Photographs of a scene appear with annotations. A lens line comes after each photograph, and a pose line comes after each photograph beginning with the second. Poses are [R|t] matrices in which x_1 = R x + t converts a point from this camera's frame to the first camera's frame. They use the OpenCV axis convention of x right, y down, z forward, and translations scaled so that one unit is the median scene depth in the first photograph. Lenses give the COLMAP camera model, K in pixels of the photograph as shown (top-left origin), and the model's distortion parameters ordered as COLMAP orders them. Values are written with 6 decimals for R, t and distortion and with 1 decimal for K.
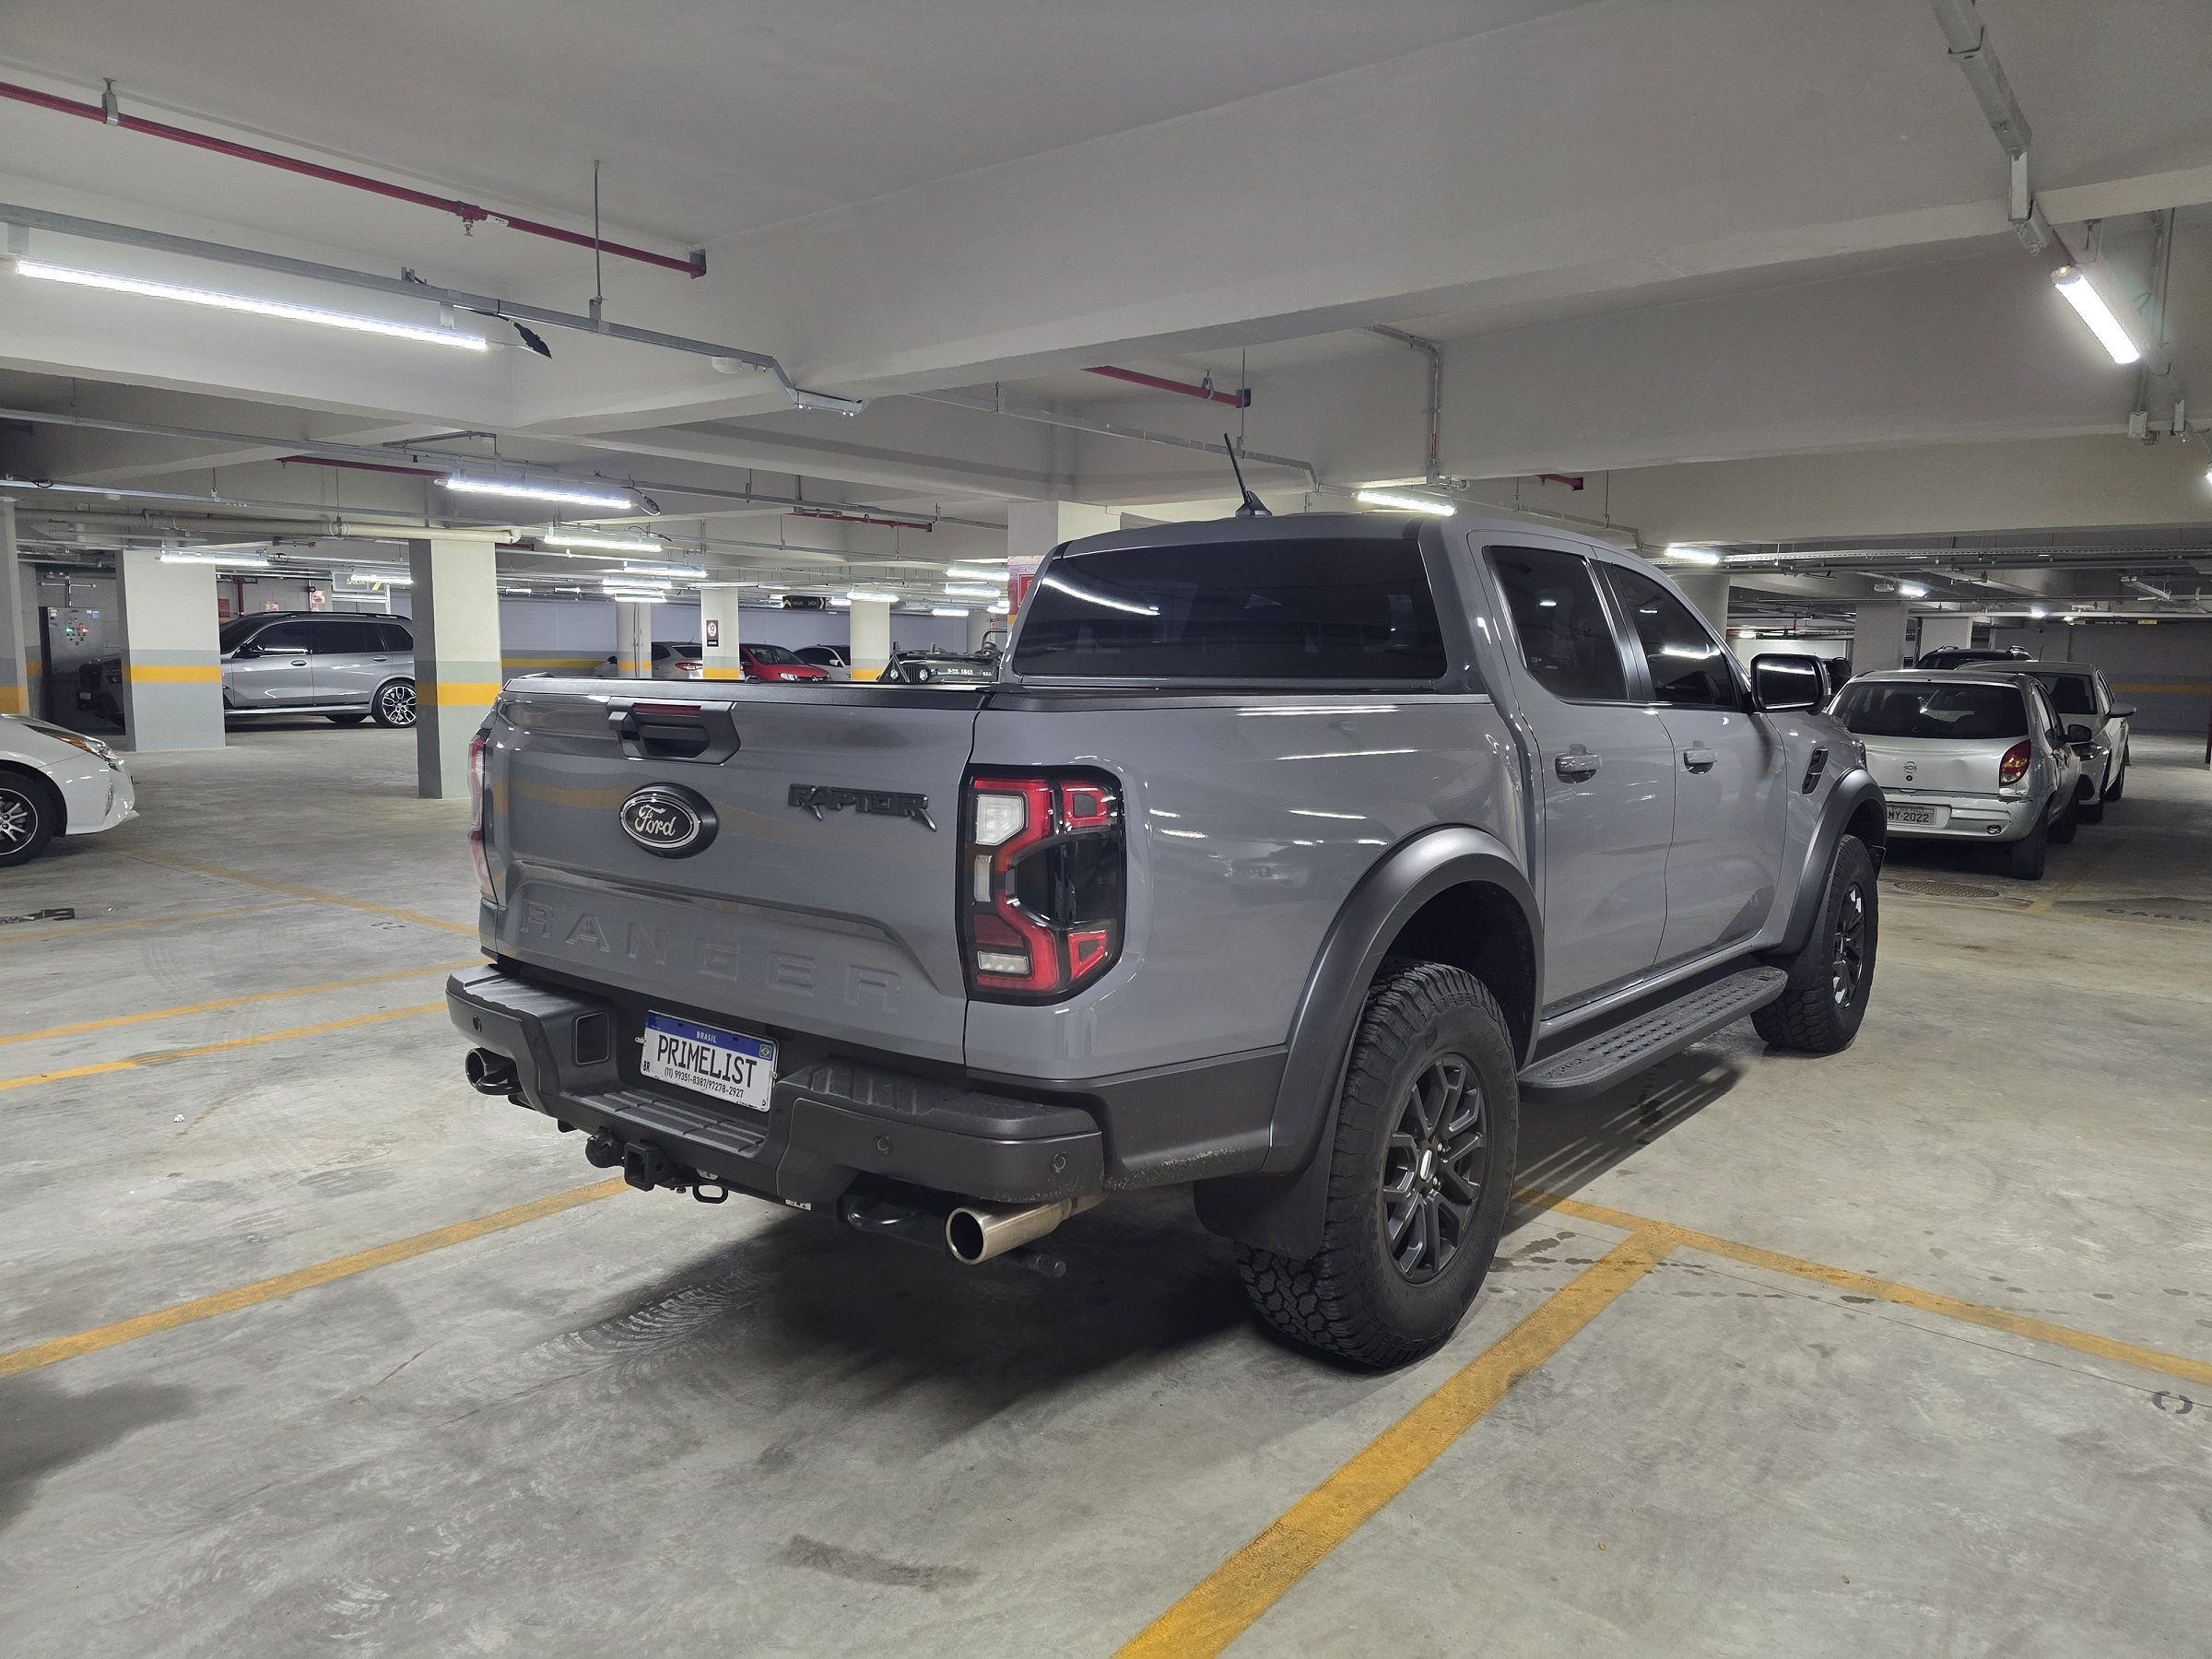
lens RADIAL K [[1483.7, 0, 1114.1], [0, 1483.7, 841.6], [0, 0, 1]] dist [0.042532, -0.033500]
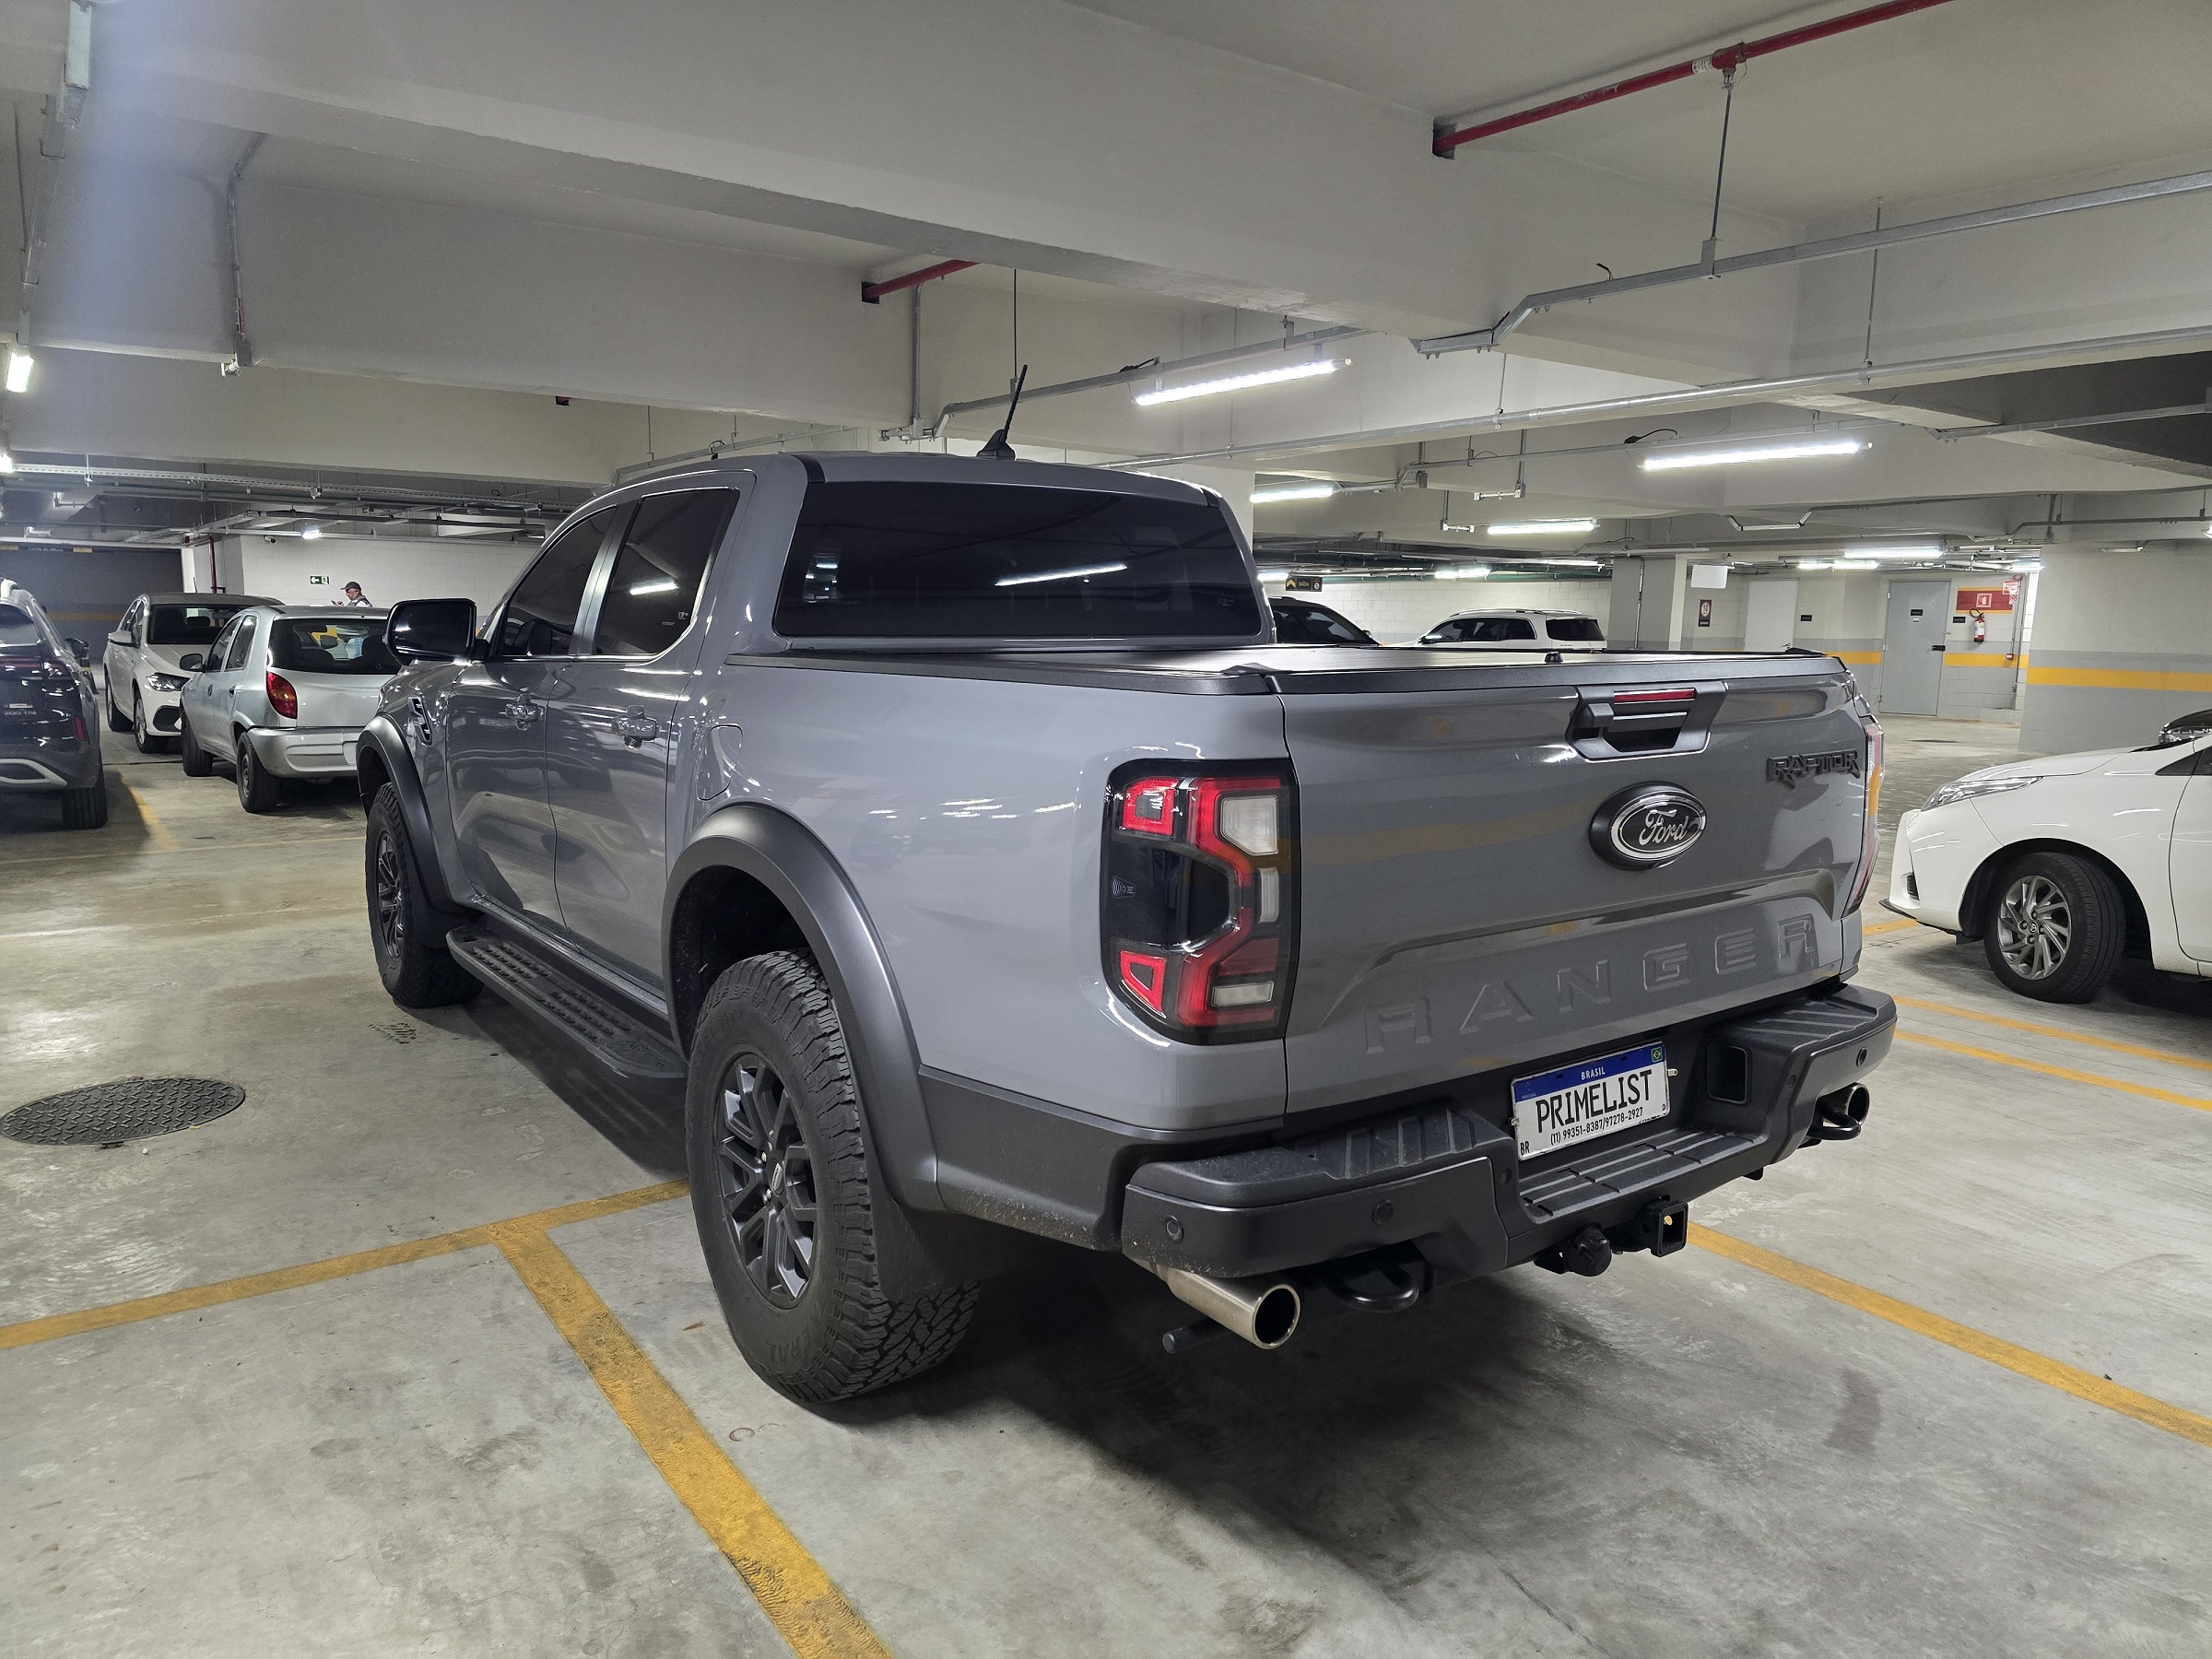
lens RADIAL K [[1483.7, 0, 1082.2], [0, 1483.7, 839.9], [0, 0, 1]] dist [0.042532, -0.033500]
pose [[0.257041, -0.152033, 0.954367, -1.146987], [0.105506, 0.986060, 0.128665, -0.144085], [-0.960624, 0.067619, 0.269499, 1.034298]]
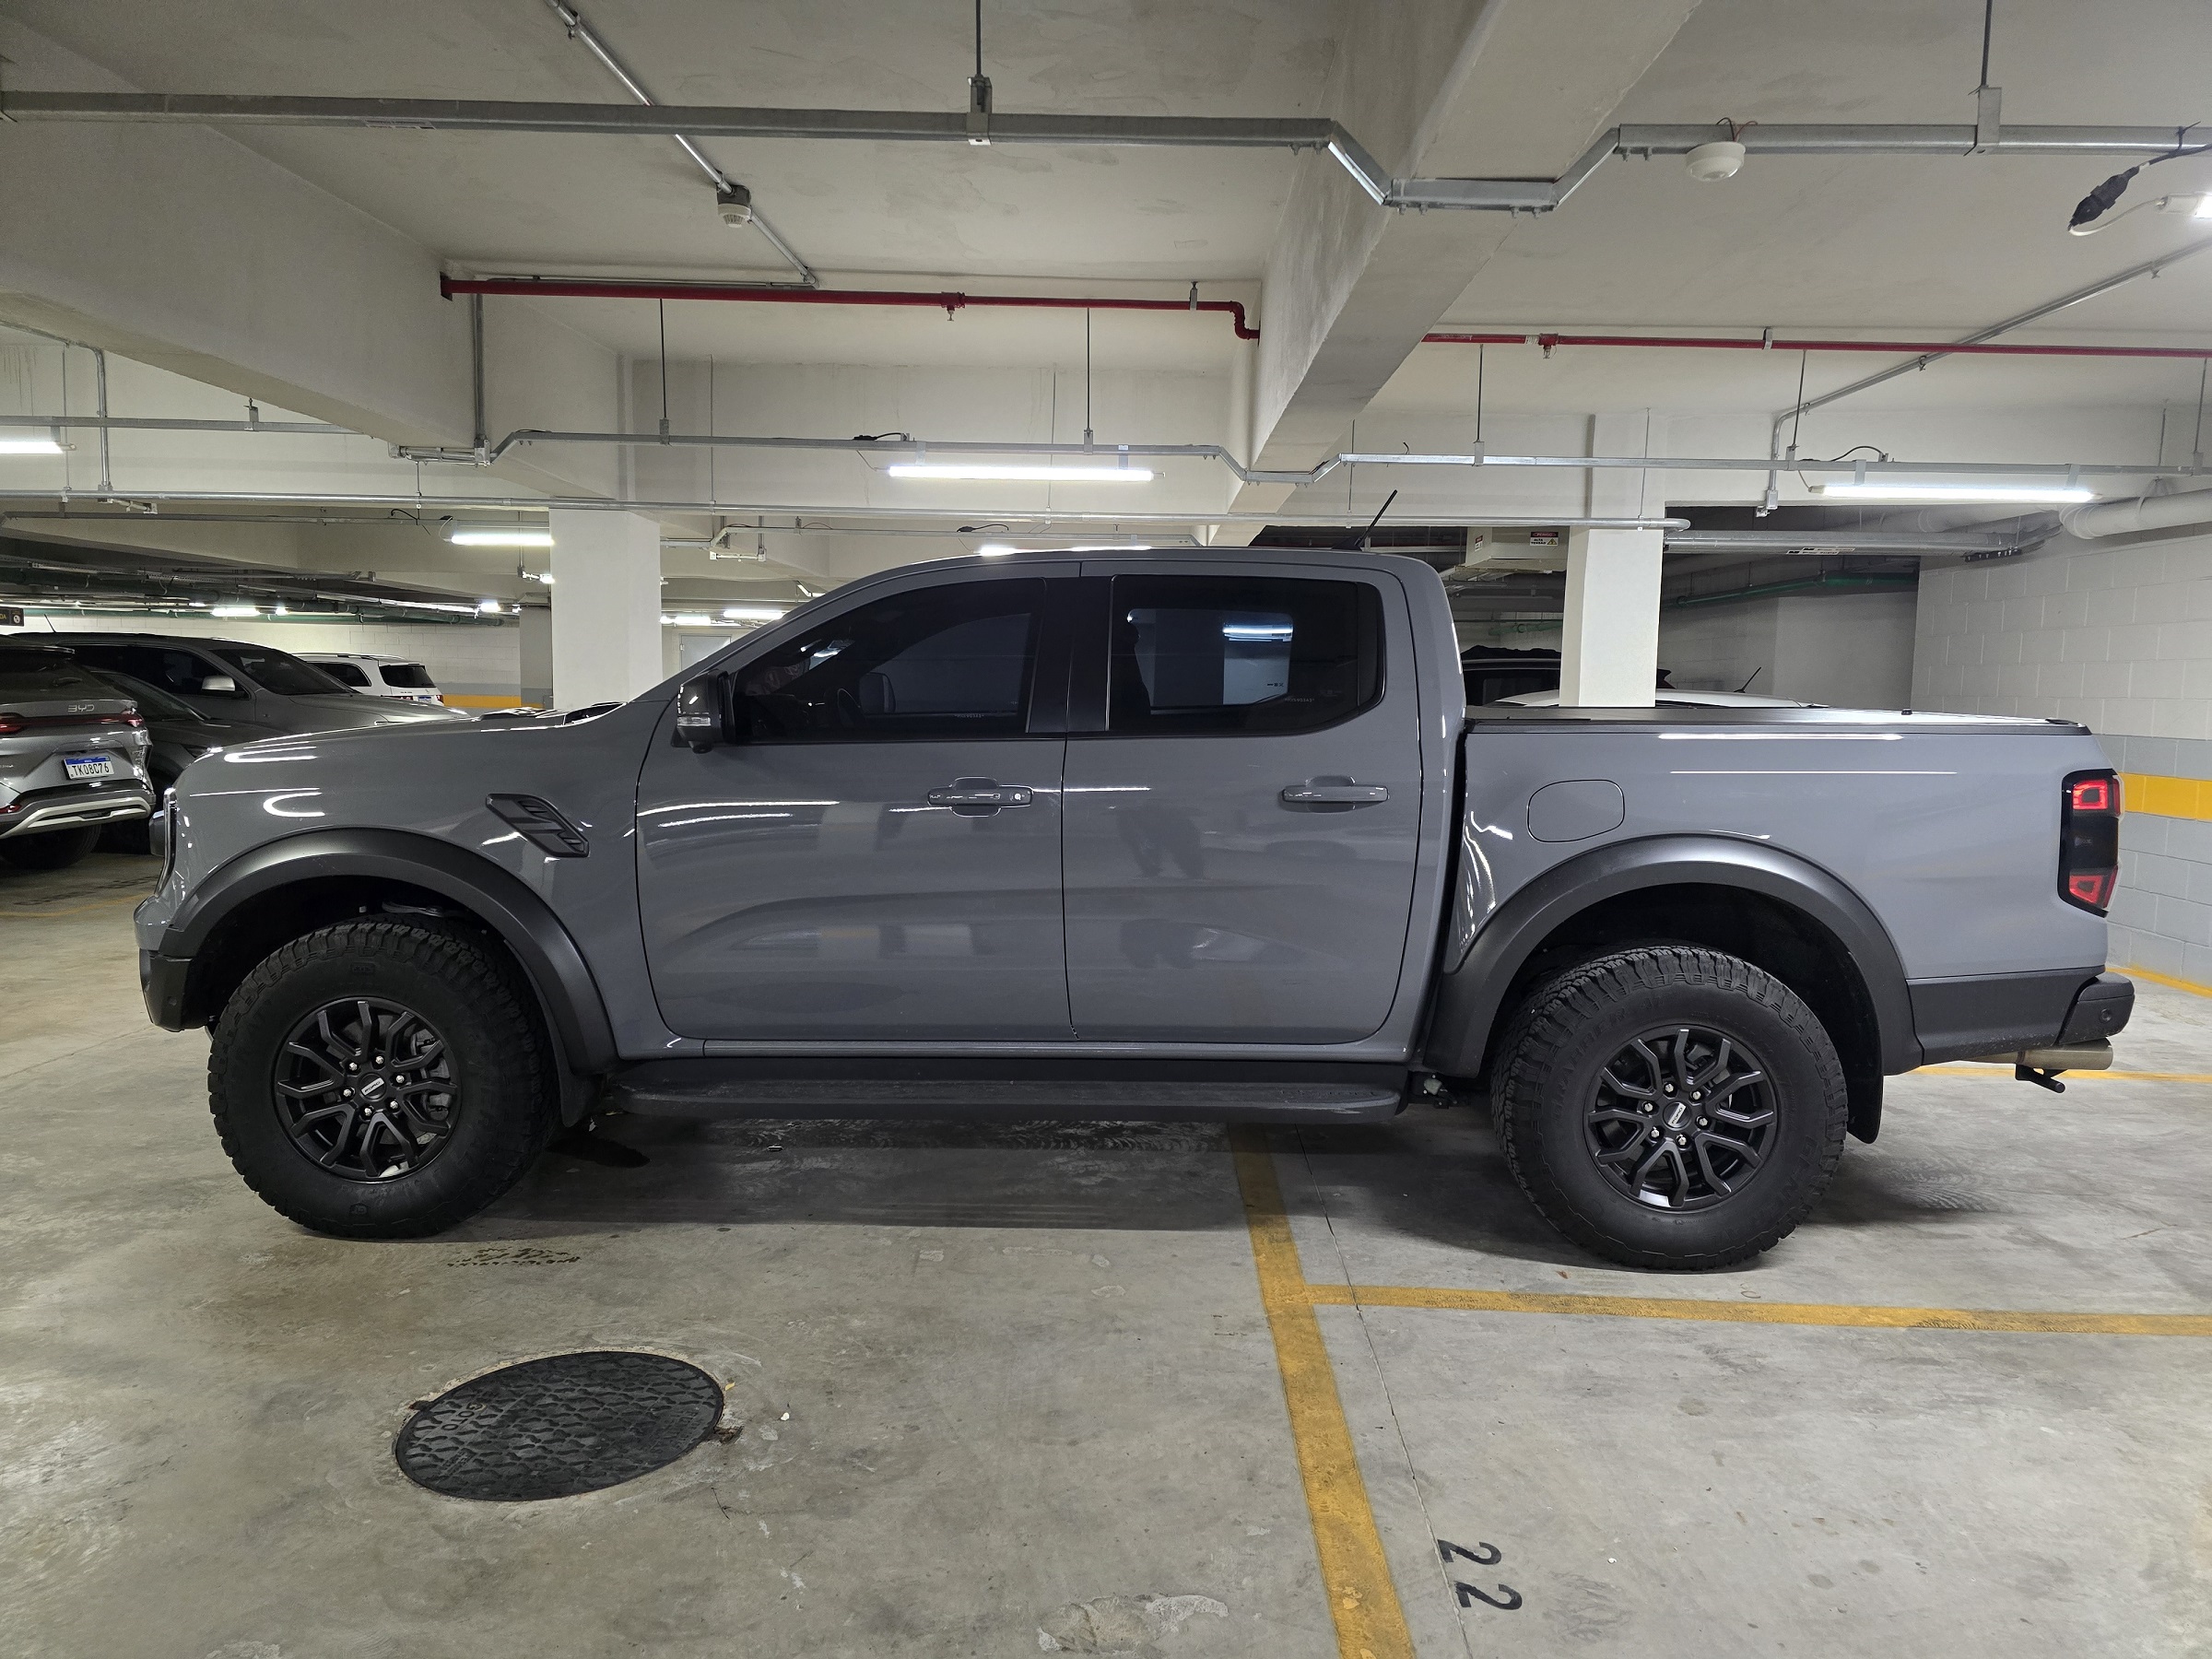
lens RADIAL K [[1483.7, 0, 1110.6], [0, 1483.7, 820.2], [0, 0, 1]] dist [0.042532, -0.033500]
pose [[-0.611195, -0.095294, 0.785722, -0.995891], [0.076399, 0.980987, 0.178406, -0.345225], [-0.787784, 0.169069, -0.592294, 2.635277]]
